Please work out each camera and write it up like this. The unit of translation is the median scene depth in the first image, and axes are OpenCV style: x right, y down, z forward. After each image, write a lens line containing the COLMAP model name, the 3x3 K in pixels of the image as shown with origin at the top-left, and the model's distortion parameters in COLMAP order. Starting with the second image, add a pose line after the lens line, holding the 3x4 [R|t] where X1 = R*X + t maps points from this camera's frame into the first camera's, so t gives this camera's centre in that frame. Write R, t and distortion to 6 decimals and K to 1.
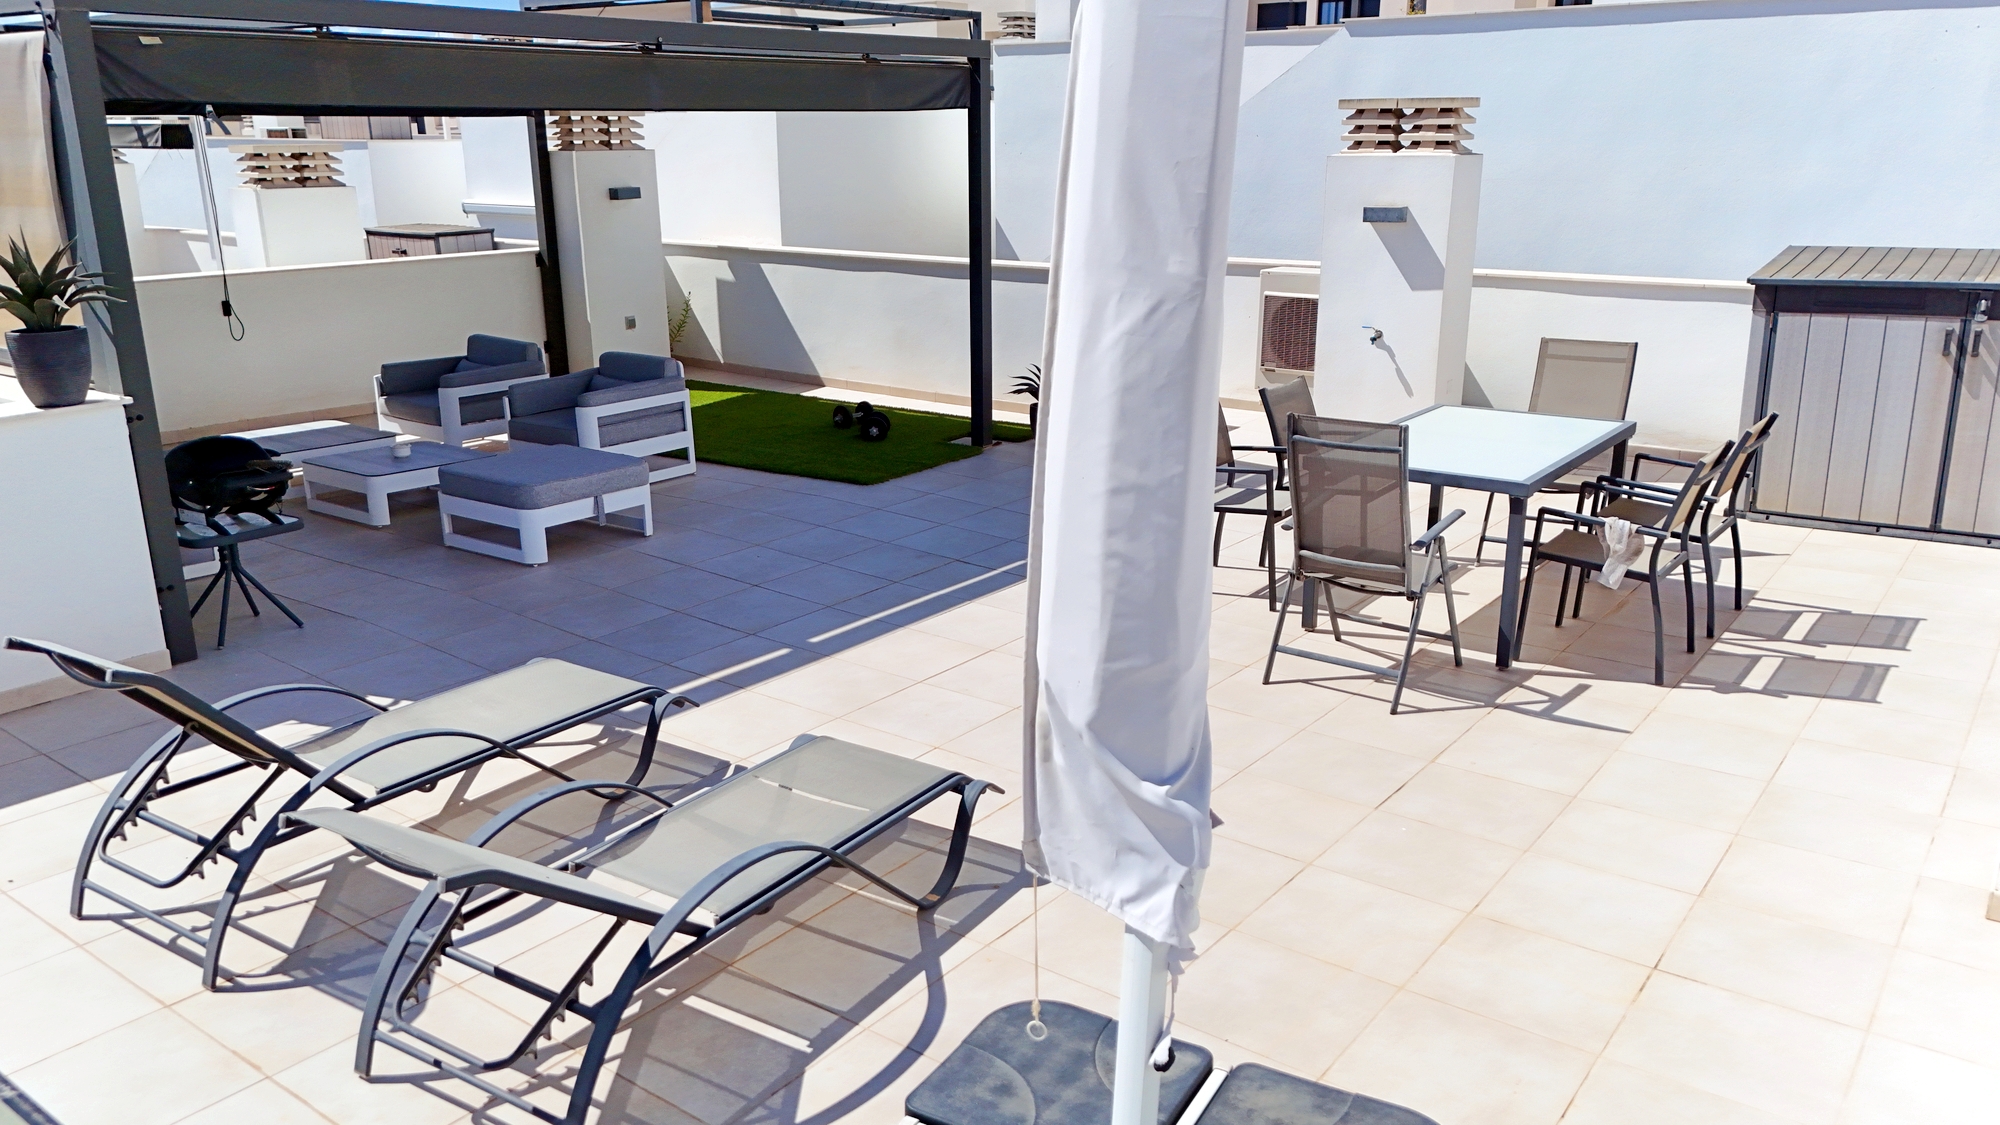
lens RADIAL K [[1464.0, 0, 990.3], [0, 1464.0, 572.5], [0, 0, 1]] dist [0.065210, -0.060180]
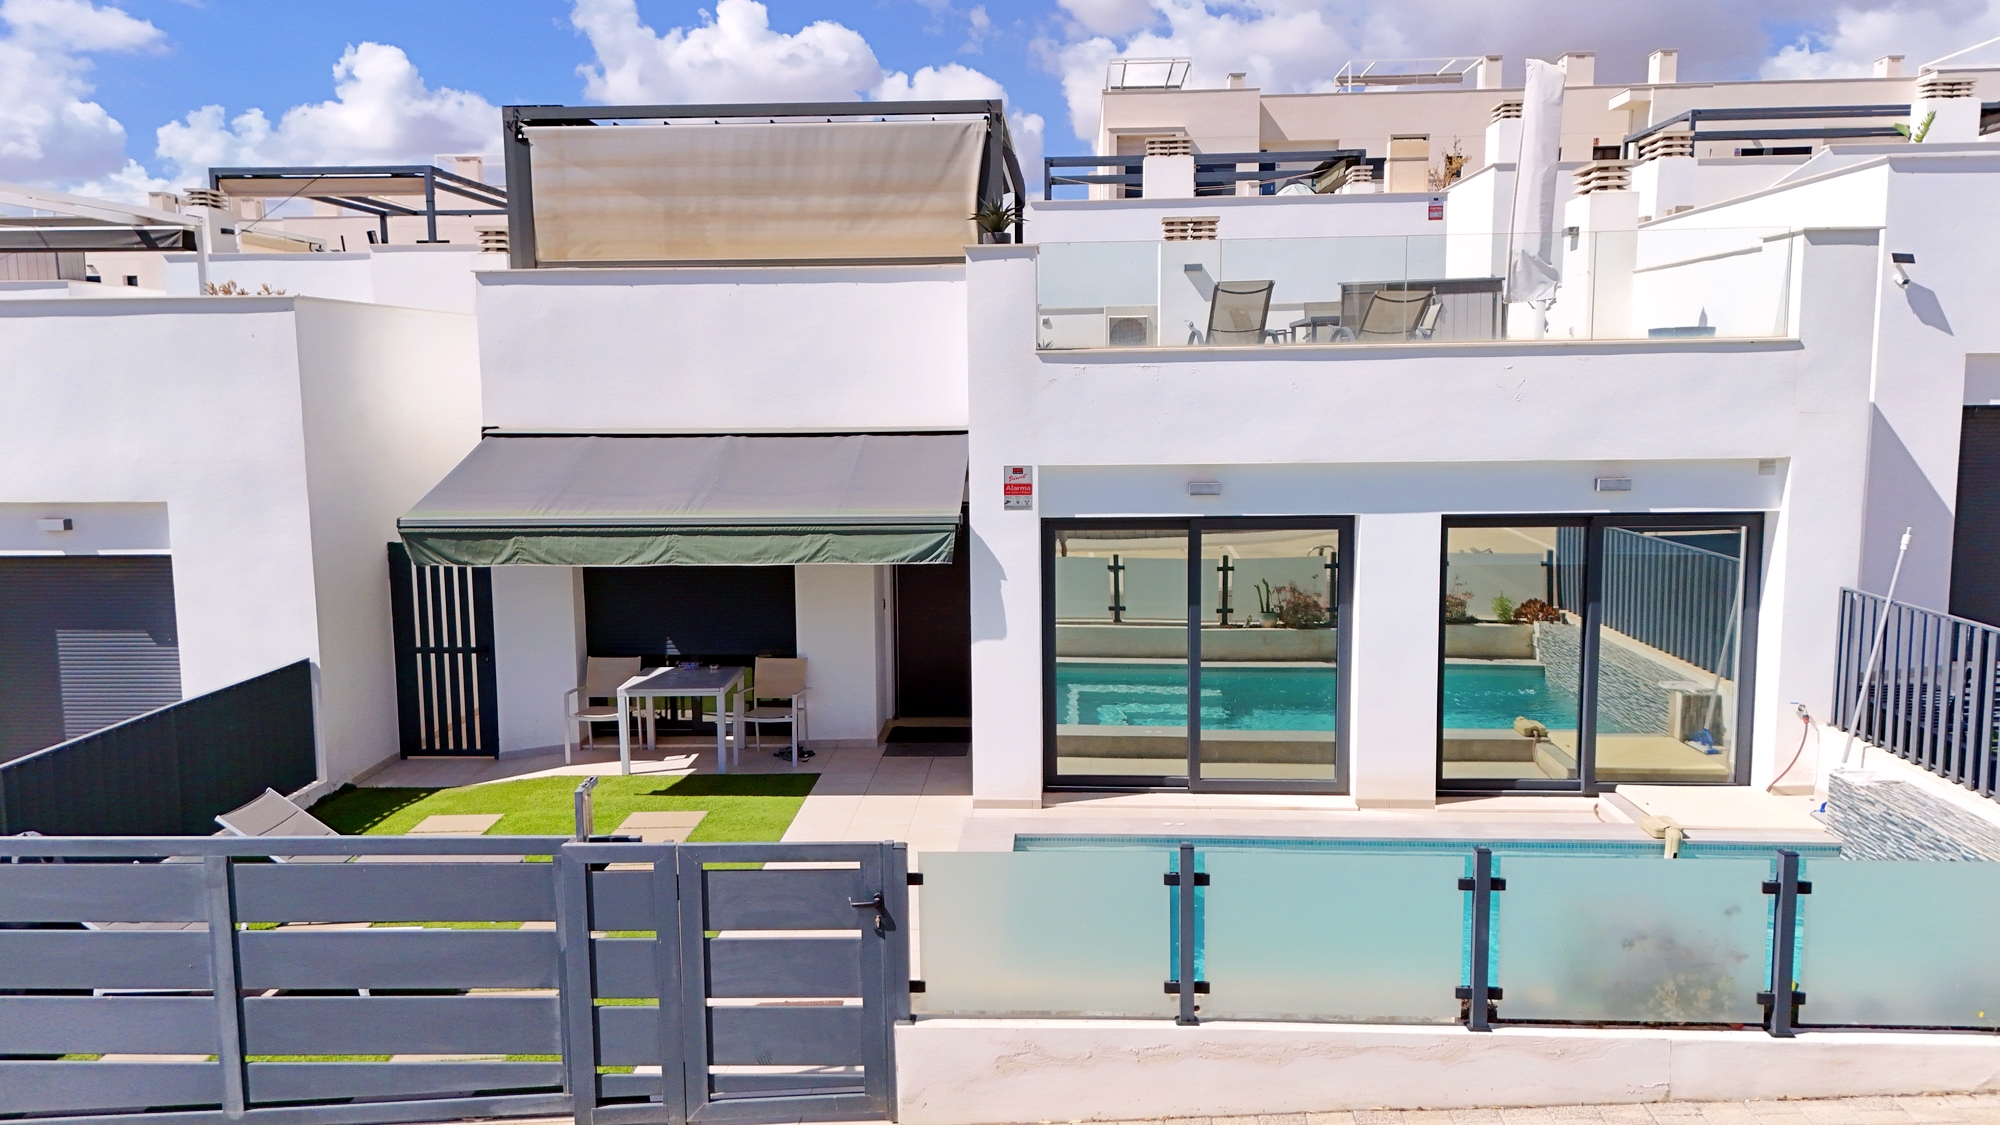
lens RADIAL K [[1464.0, 0, 992.8], [0, 1464.0, 560.2], [0, 0, 1]] dist [0.065210, -0.060180]
pose [[0.828475, -0.069740, 0.555667, -1.847114], [0.167710, 0.977576, -0.127356, 0.617623], [-0.534325, 0.198702, 0.821593, -0.819354]]
